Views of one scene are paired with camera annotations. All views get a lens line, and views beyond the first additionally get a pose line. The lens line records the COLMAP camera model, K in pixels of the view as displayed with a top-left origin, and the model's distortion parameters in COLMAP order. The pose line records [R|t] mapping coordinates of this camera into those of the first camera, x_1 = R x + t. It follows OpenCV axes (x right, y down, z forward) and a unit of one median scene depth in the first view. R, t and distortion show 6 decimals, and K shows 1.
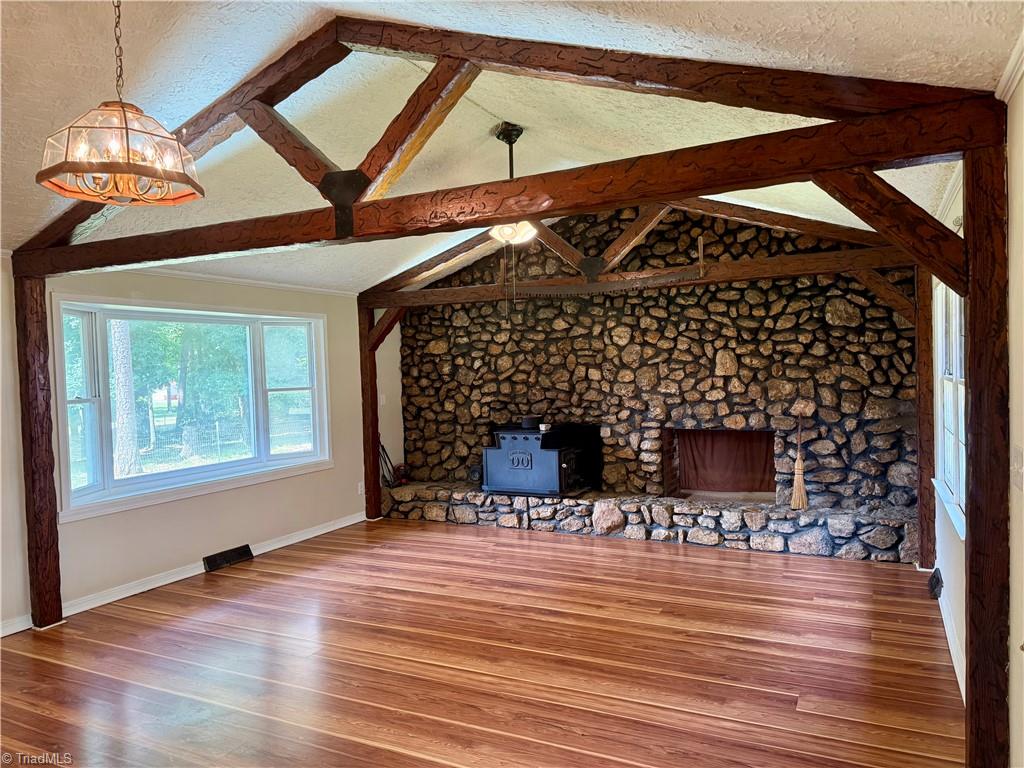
lens RADIAL K [[711.5, 0, 509.1], [0, 711.5, 377.0], [0, 0, 1]] dist [0.070834, -0.073056]
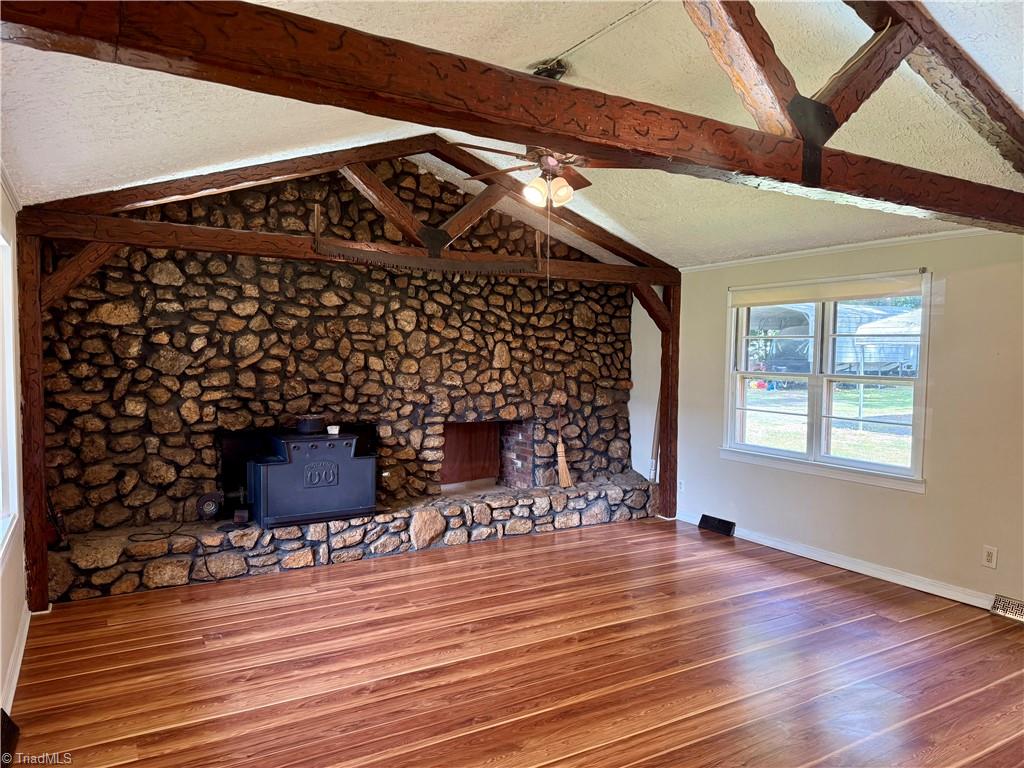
lens RADIAL K [[711.5, 0, 521.7], [0, 711.5, 380.6], [0, 0, 1]] dist [0.070834, -0.073056]
pose [[0.527830, 0.000838, 0.849350, -0.539111], [-0.015380, 0.999845, 0.008571, 0.007093], [-0.849211, -0.017587, 0.527761, 0.434573]]
